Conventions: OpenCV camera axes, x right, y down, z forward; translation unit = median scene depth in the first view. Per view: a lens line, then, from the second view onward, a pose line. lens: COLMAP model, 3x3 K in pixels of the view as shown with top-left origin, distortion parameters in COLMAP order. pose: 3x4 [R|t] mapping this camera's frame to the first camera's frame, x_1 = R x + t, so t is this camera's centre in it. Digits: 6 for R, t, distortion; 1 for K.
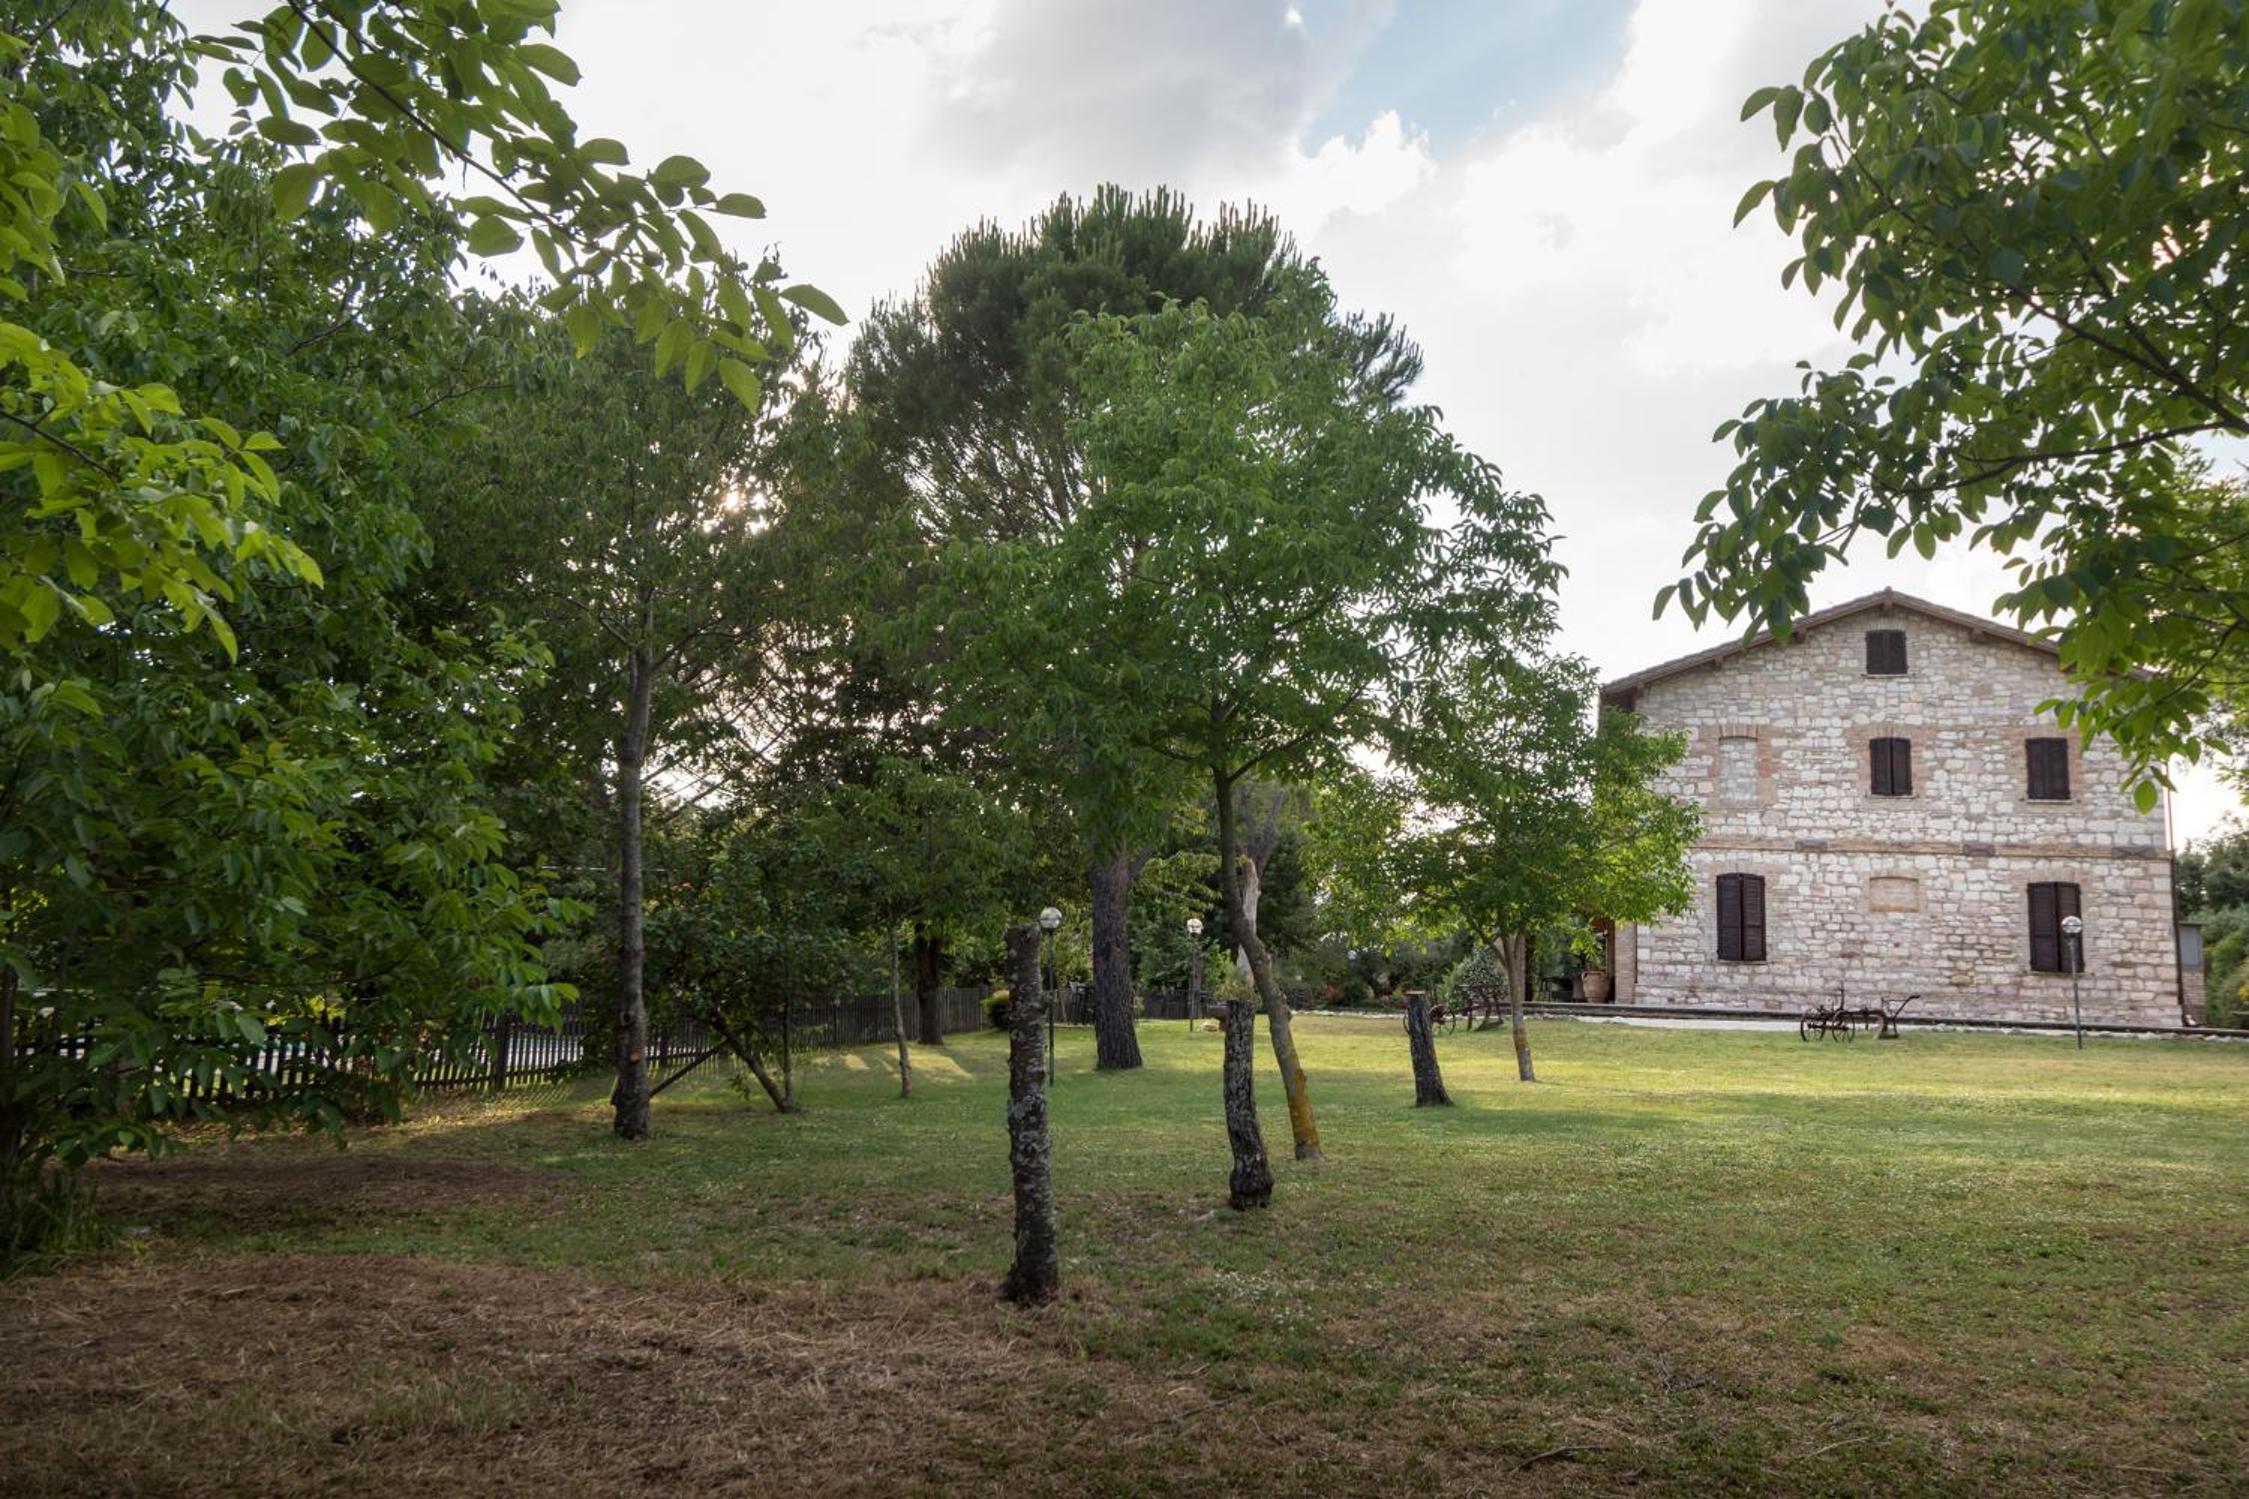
lens RADIAL K [[2645.7, 0, 1129.8], [0, 2645.7, 804.7], [0, 0, 1]] dist [0.048102, 0.017229]
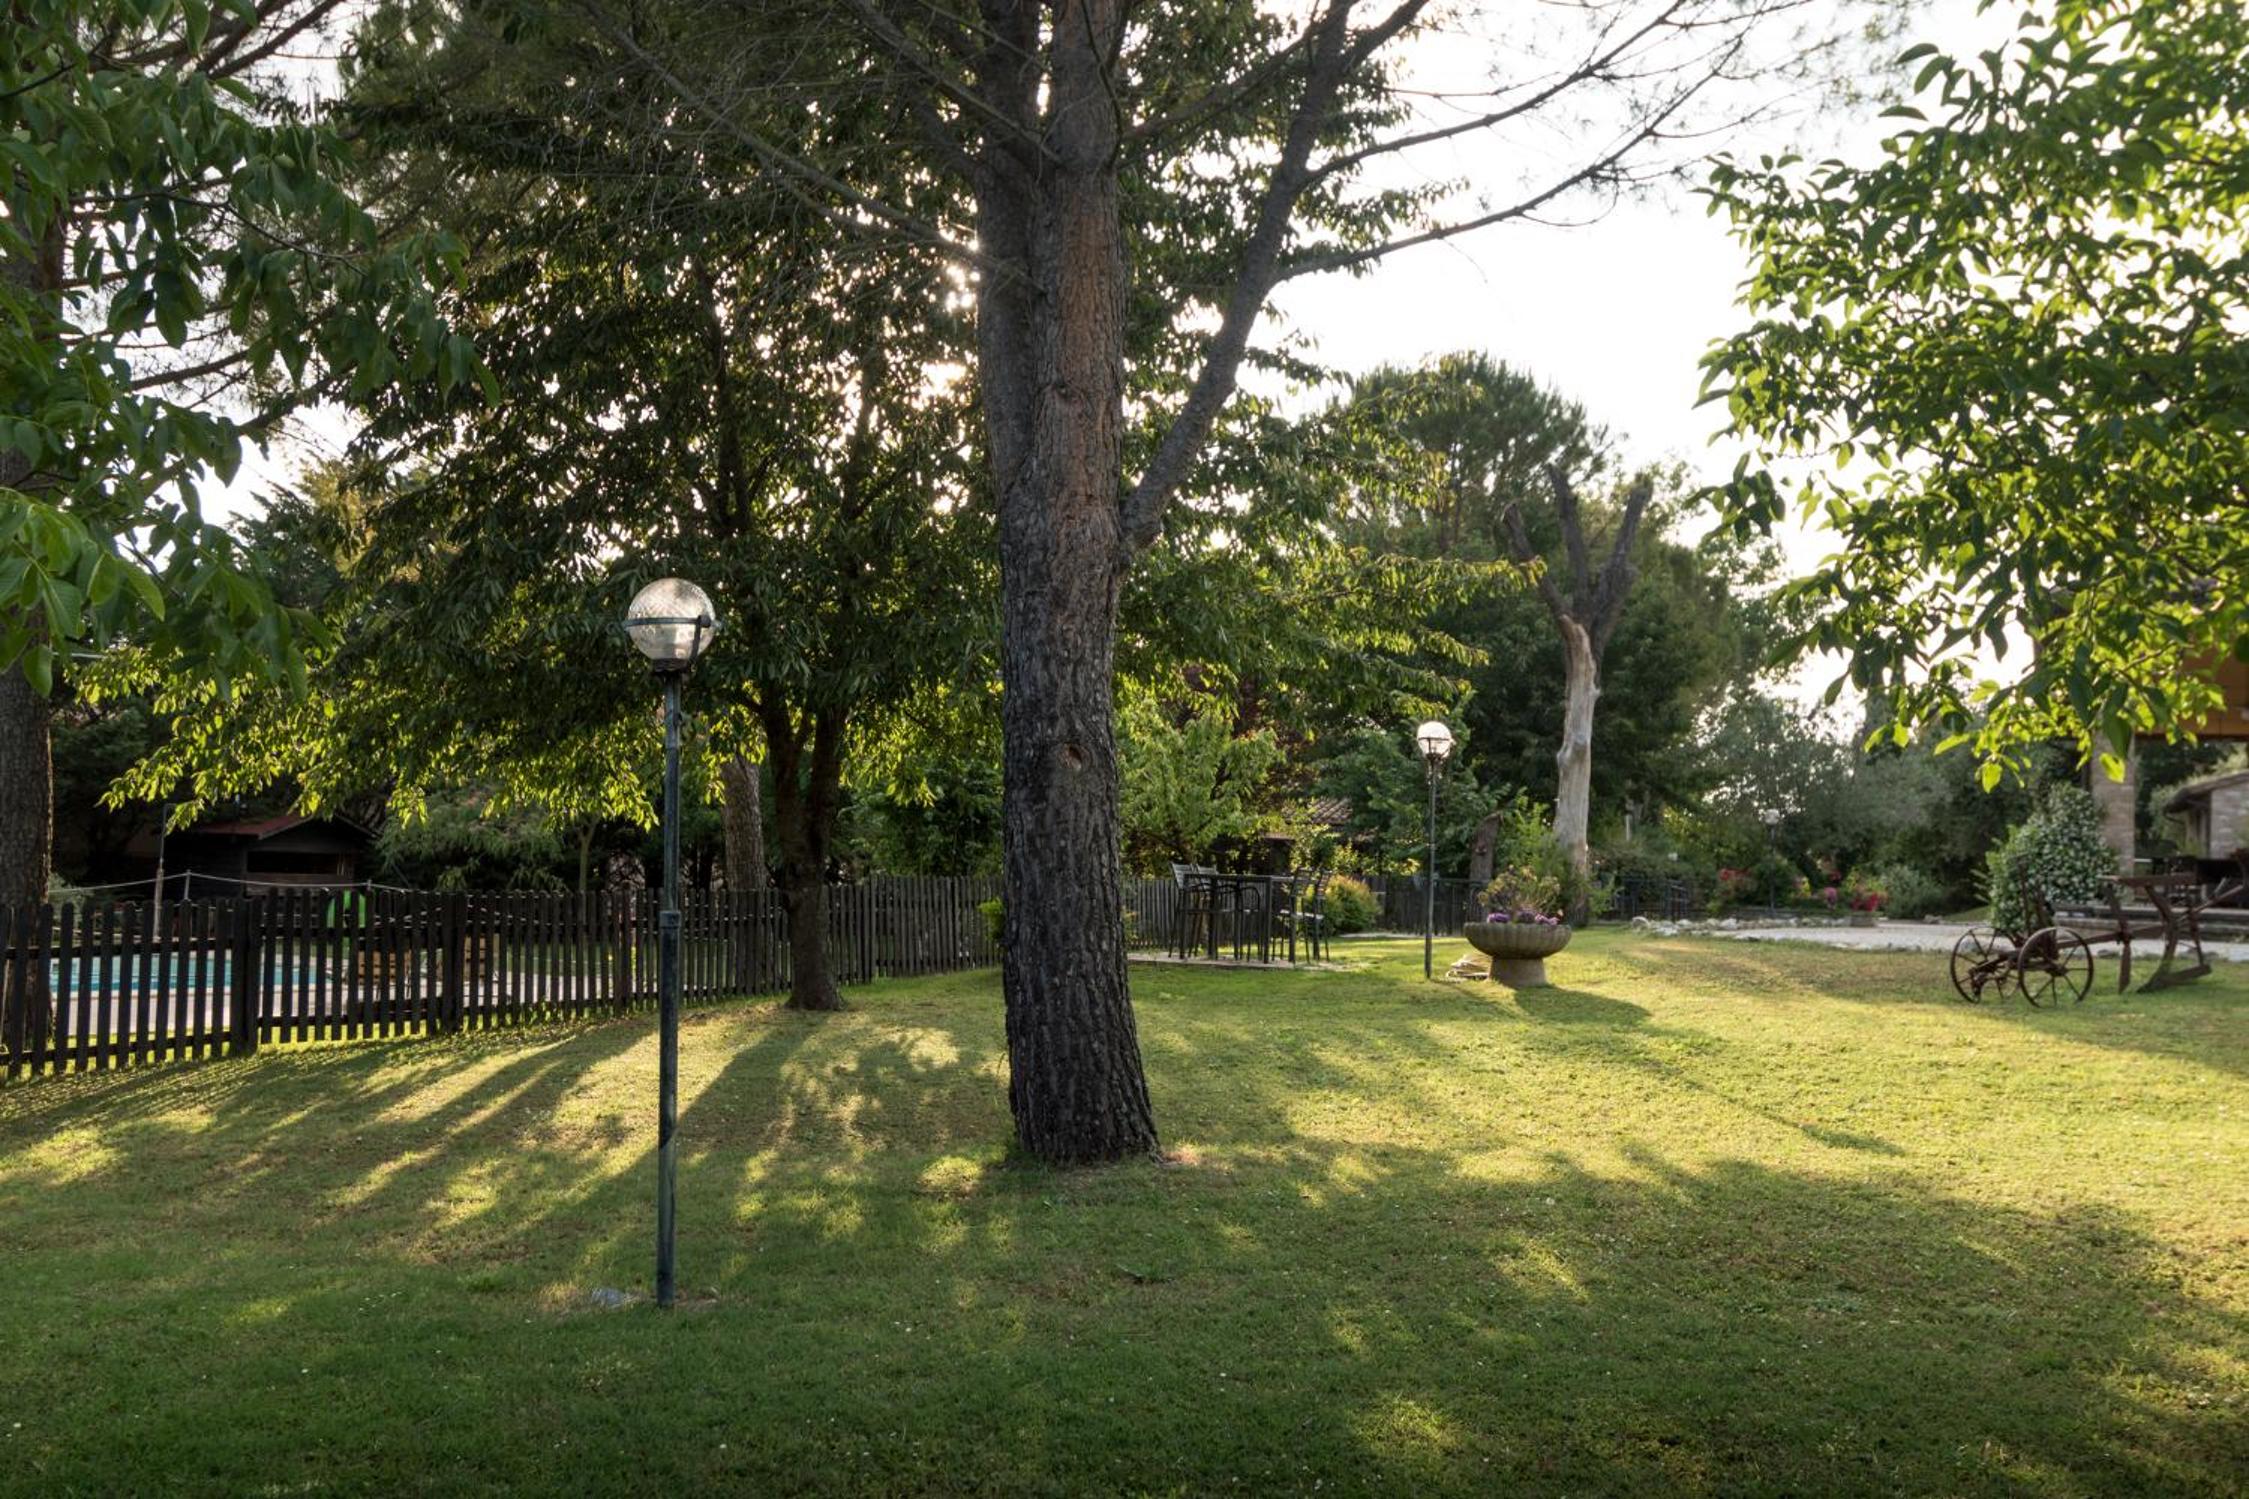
lens RADIAL K [[2645.7, 0, 1129.8], [0, 2645.7, 804.7], [0, 0, 1]] dist [0.048102, 0.017229]
pose [[0.990676, -0.004126, -0.136173, 0.034473], [0.010212, 0.998978, 0.044023, 0.037520], [0.135852, -0.045003, 0.989706, 0.570349]]
